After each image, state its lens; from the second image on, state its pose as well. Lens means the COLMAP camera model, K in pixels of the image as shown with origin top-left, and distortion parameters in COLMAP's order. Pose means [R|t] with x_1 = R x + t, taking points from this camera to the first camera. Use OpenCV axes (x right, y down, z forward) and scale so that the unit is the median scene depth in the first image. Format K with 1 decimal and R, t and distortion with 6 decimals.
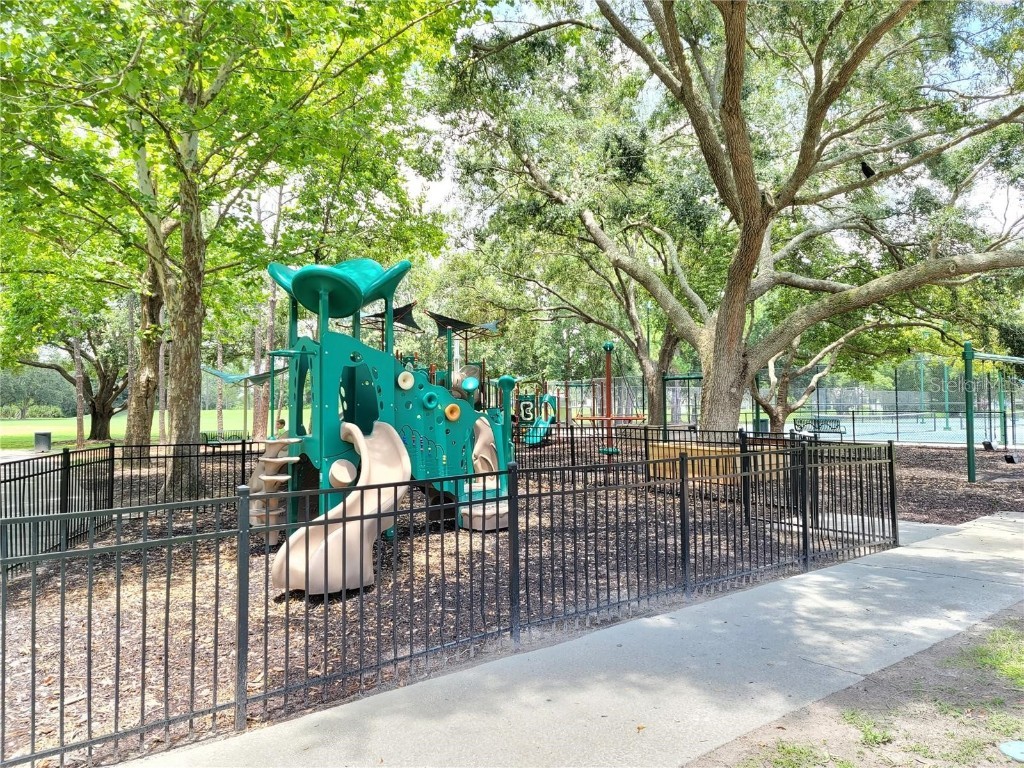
lens RADIAL K [[756.7, 0, 513.9], [0, 756.7, 385.6], [0, 0, 1]] dist [0.045998, -0.001272]
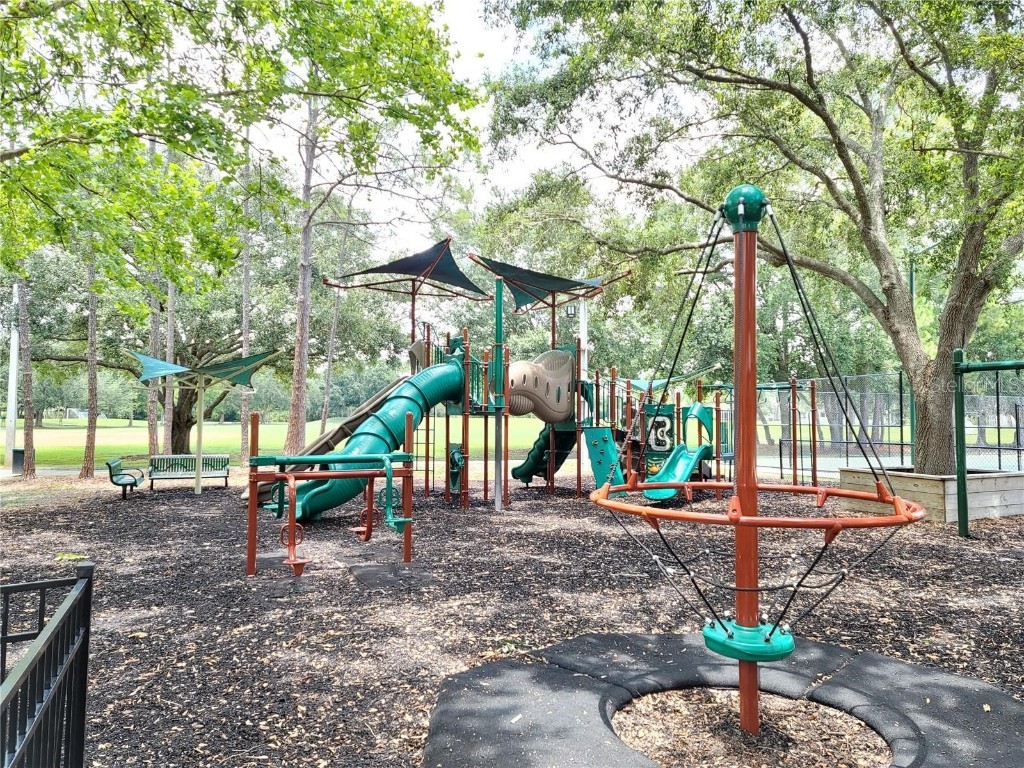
lens RADIAL K [[756.7, 0, 507.0], [0, 756.7, 382.5], [0, 0, 1]] dist [0.045998, -0.001272]
pose [[0.954094, -0.003217, -0.299491, 0.075564], [-0.000609, 0.999919, -0.012680, 0.003973], [0.299508, 0.012281, 0.954015, 0.452420]]
